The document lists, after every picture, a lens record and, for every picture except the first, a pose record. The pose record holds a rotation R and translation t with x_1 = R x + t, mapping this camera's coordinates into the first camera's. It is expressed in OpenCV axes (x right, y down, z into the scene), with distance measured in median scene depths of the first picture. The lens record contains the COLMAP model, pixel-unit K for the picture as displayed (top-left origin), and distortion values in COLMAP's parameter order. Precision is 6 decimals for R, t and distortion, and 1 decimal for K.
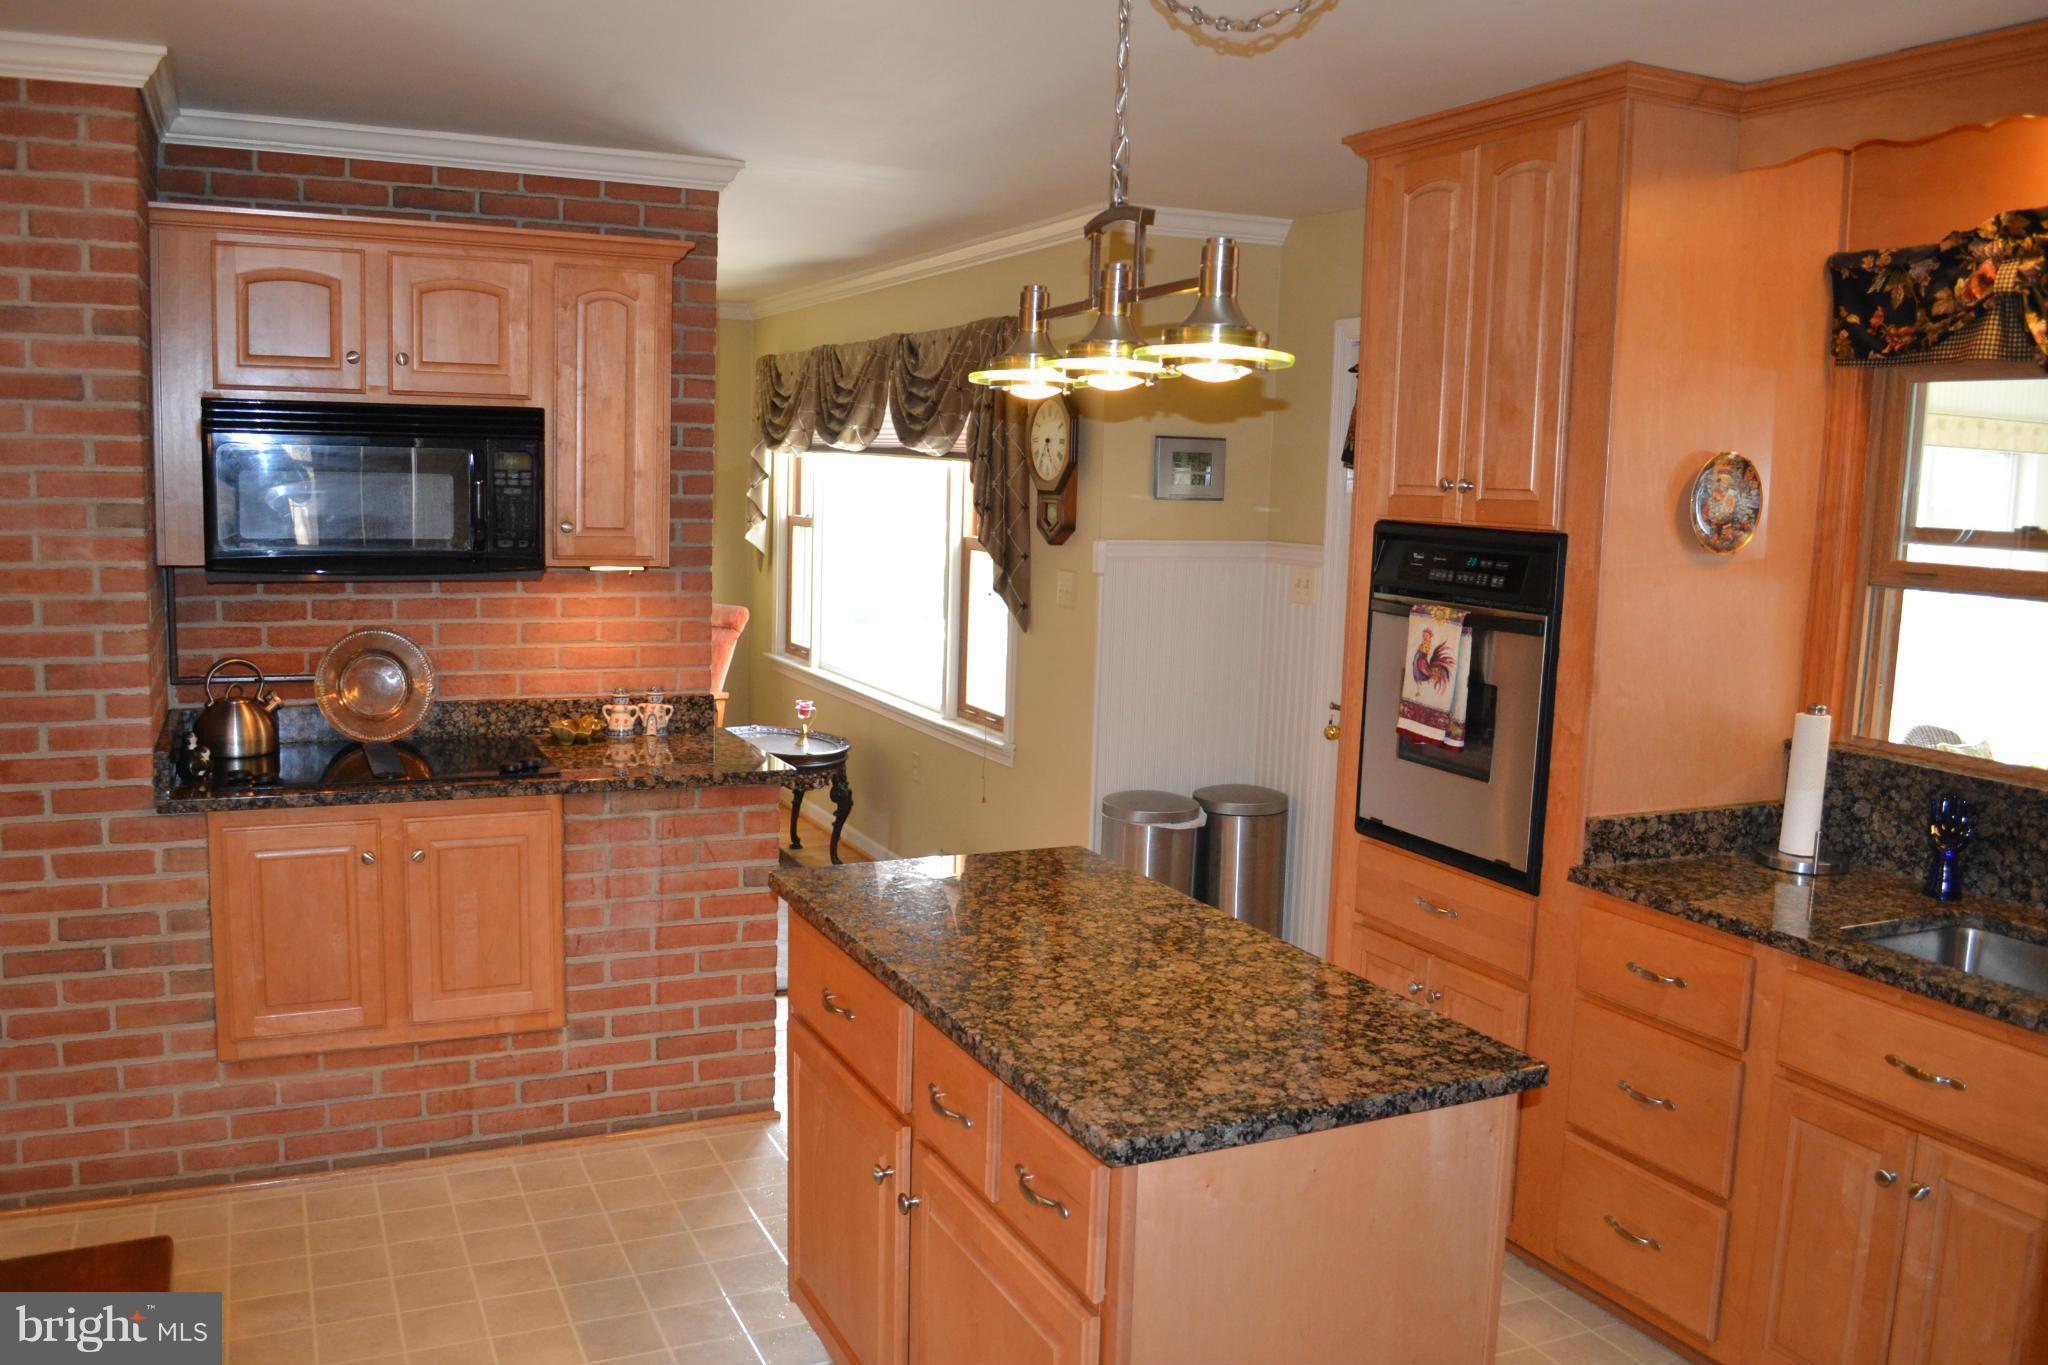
lens RADIAL K [[1622.1, 0, 1022.5], [0, 1622.1, 681.3], [0, 0, 1]] dist [-0.081992, 0.011522]
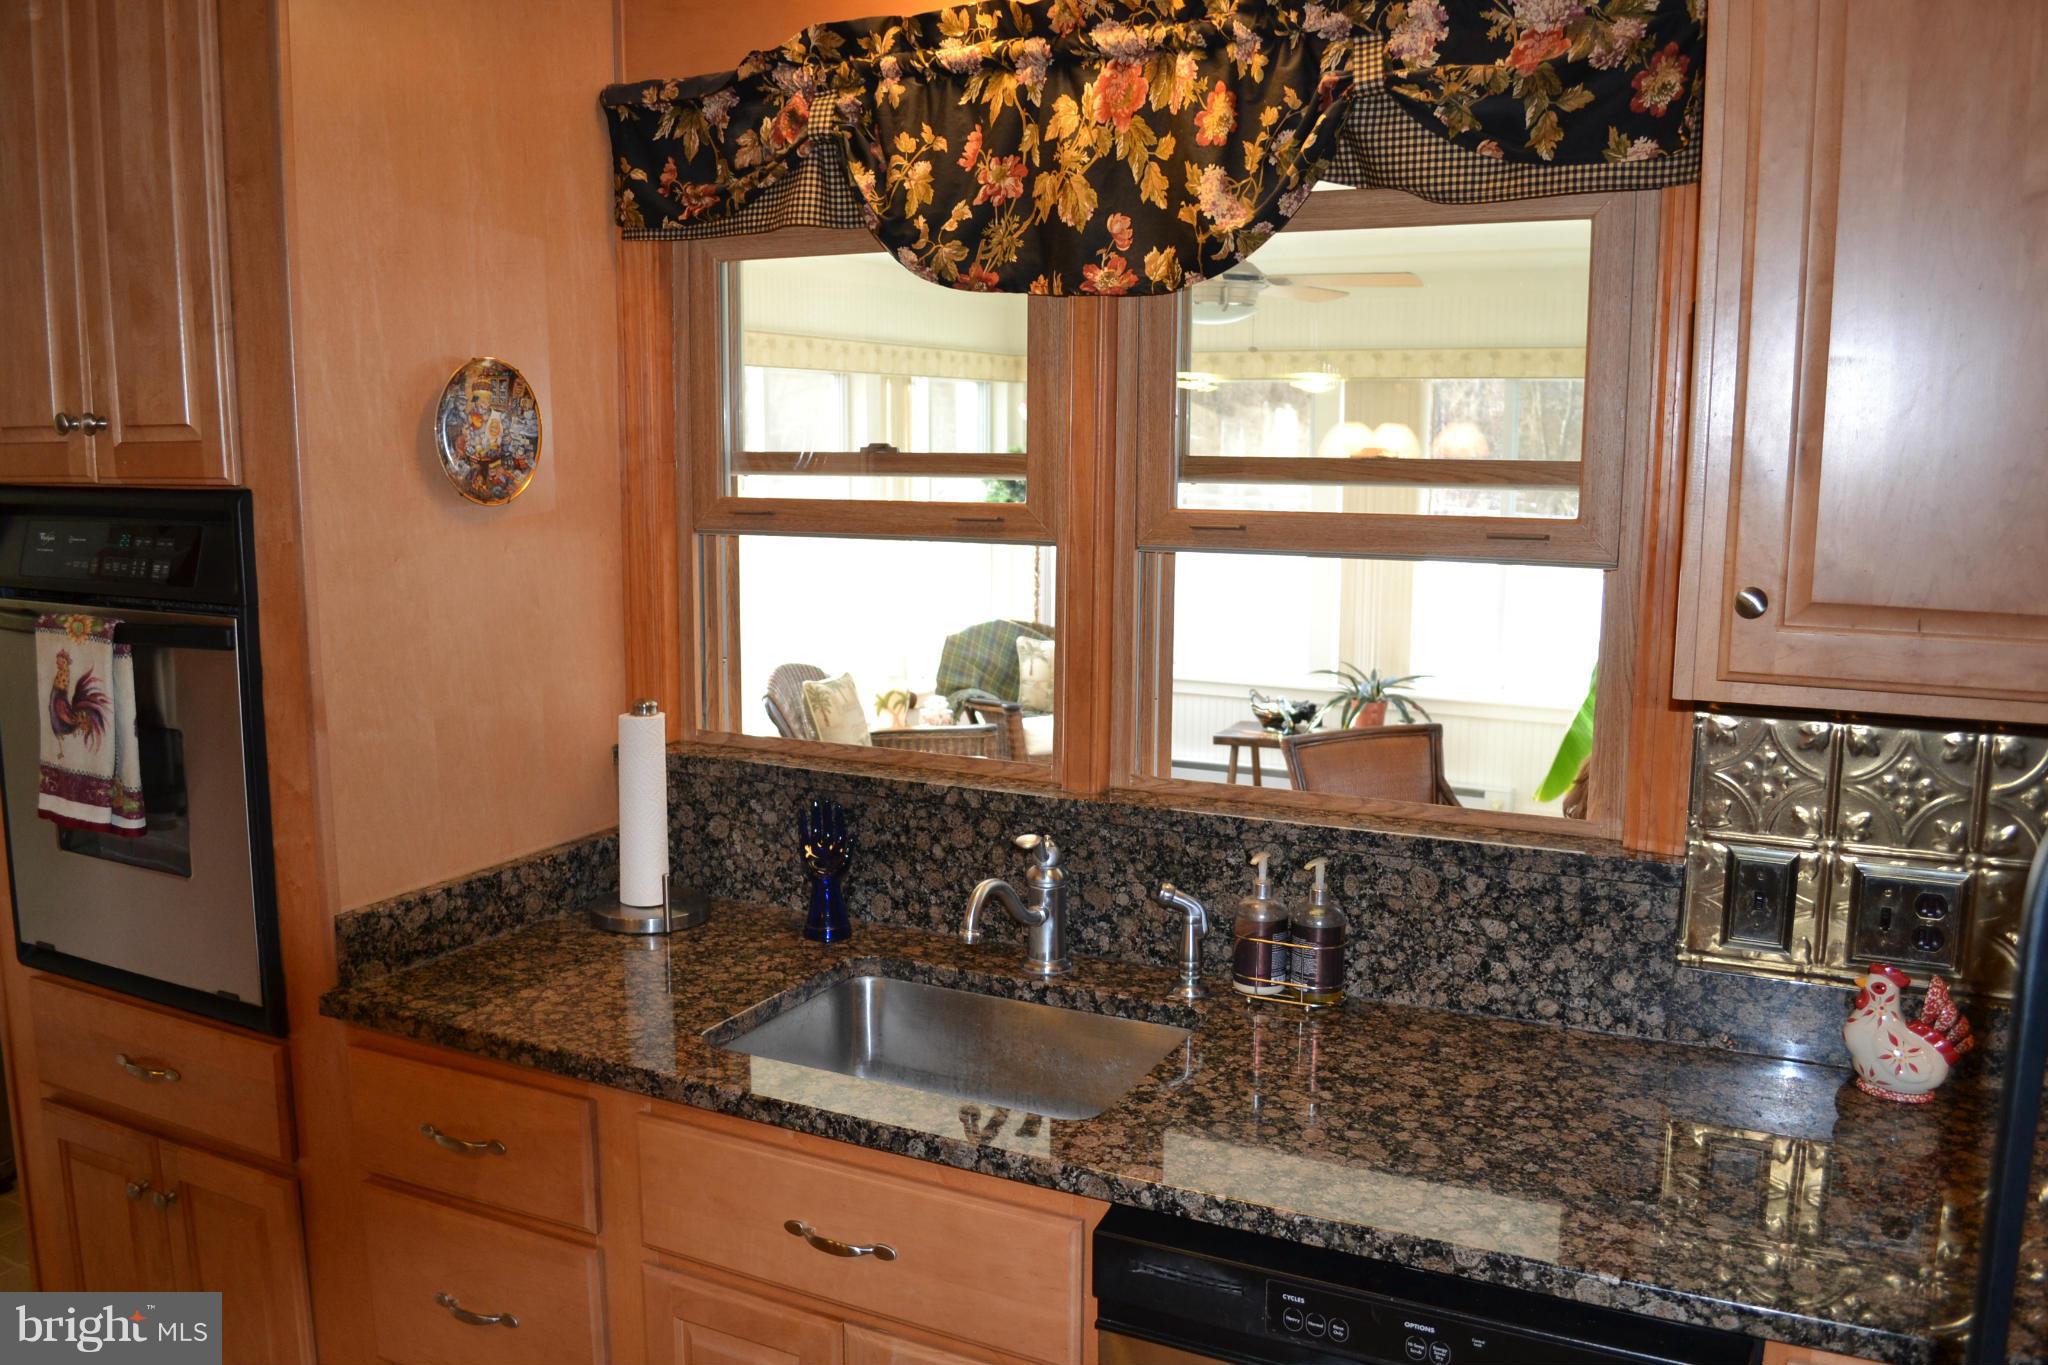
lens RADIAL K [[1622.1, 0, 1023.3], [0, 1622.1, 691.7], [0, 0, 1]] dist [-0.081992, 0.011522]
pose [[0.783810, -0.123549, 0.608586, 0.182794], [0.099786, 0.992332, 0.072936, -0.026421], [-0.612931, 0.003560, 0.790128, 0.301925]]
